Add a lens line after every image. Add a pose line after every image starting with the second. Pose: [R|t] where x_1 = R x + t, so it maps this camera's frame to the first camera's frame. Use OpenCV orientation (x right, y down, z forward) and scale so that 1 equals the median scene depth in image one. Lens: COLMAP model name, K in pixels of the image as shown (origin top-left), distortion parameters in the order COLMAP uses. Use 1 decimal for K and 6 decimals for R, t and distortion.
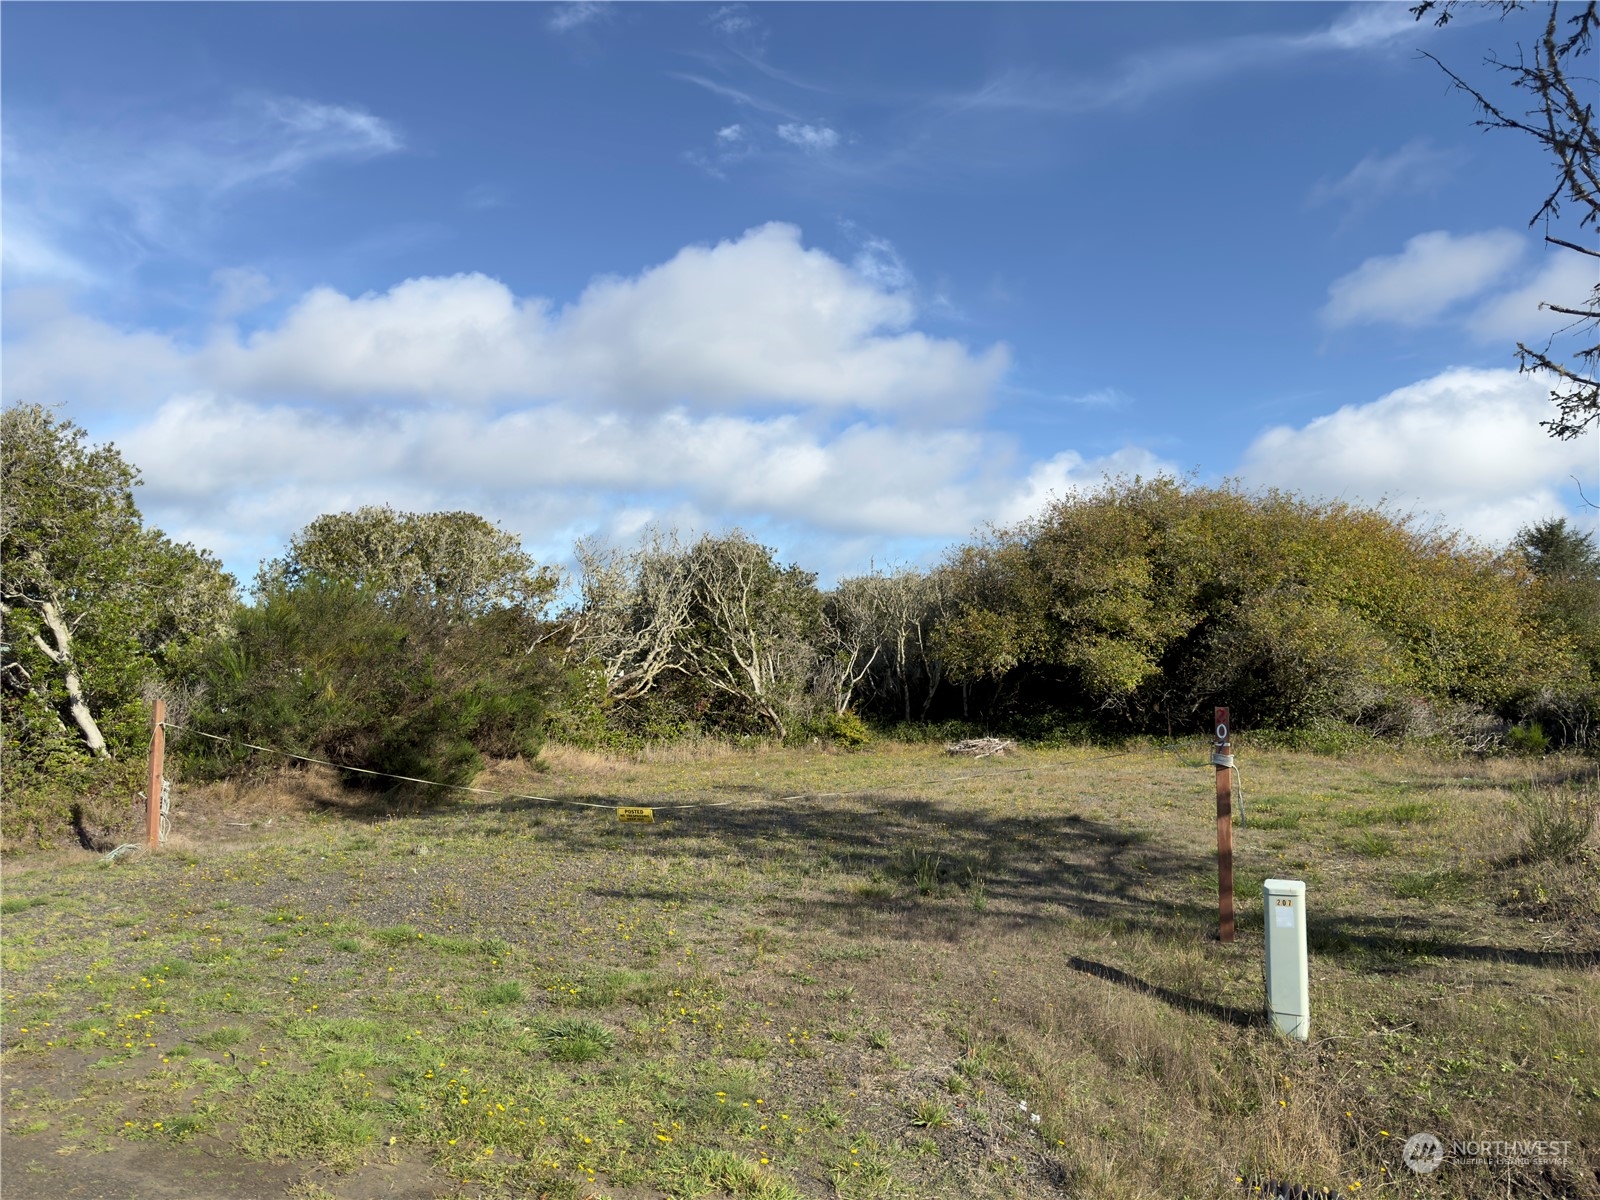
lens RADIAL K [[1117.8, 0, 800.0], [0, 1117.8, 600.0], [0, 0, 1]] dist [0.118962, -0.171683]
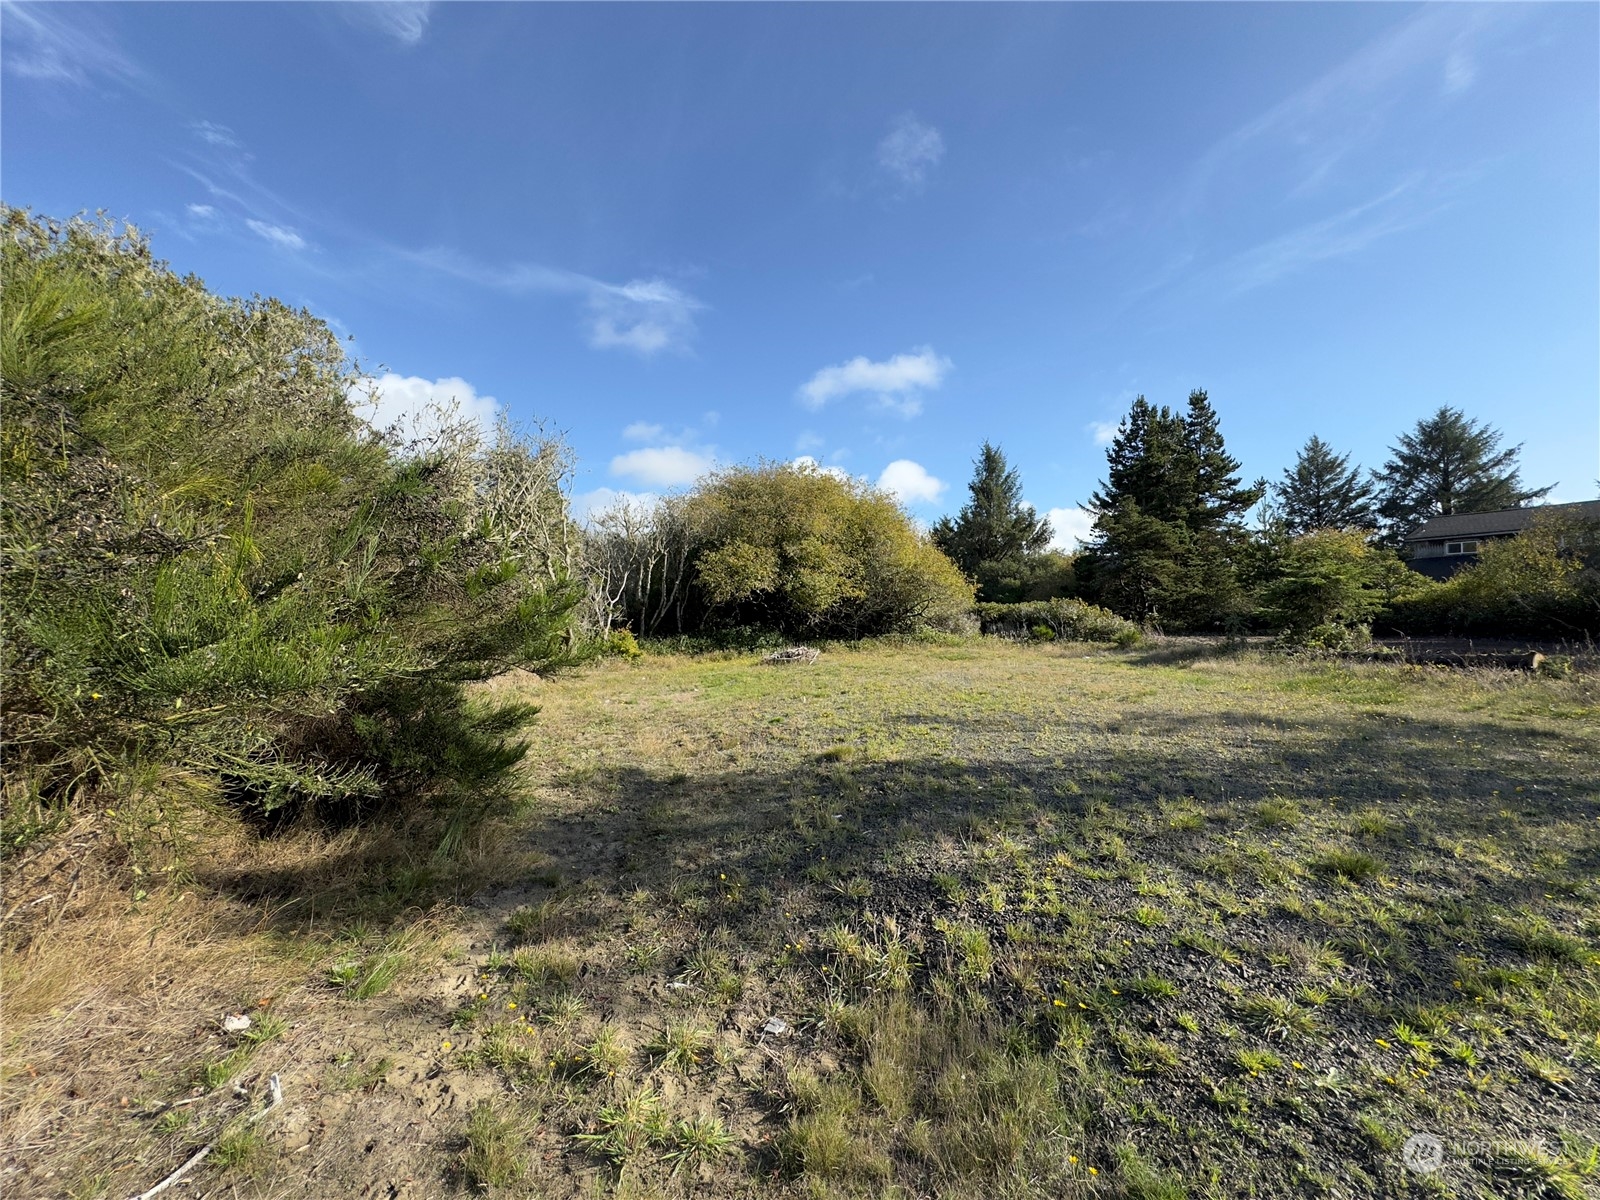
lens RADIAL K [[637.4, 0, 804.0], [0, 637.4, 602.3], [0, 0, 1]] dist [0.003094, 0.000262]
pose [[0.732817, 0.004899, 0.680408, -0.261473], [-0.043723, 0.998247, 0.039902, 0.043213], [-0.679020, -0.058990, 0.731746, 0.452221]]
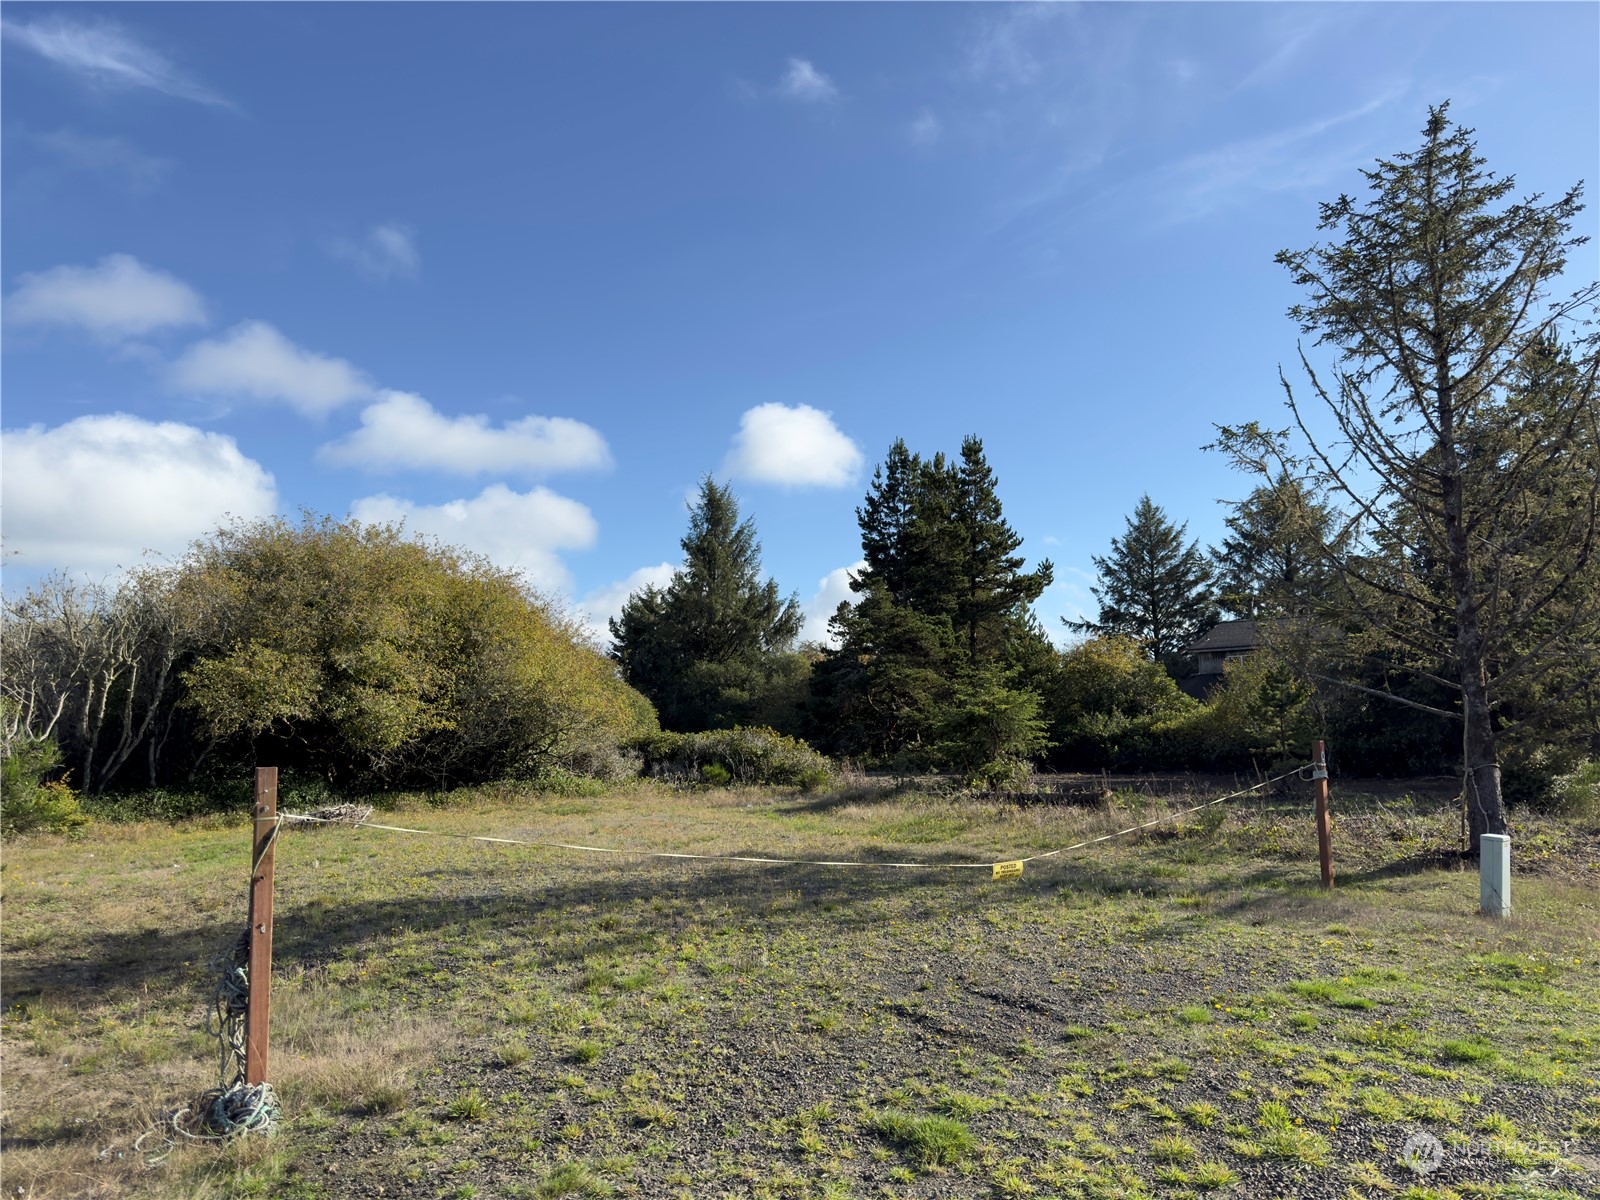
lens RADIAL K [[1117.8, 0, 800.0], [0, 1117.8, 600.0], [0, 0, 1]] dist [0.118962, -0.171683]
pose [[0.478972, 0.097807, 0.872364, -0.392574], [-0.053071, 0.995182, -0.082438, 0.019331], [-0.876224, -0.006812, 0.481855, 0.250469]]
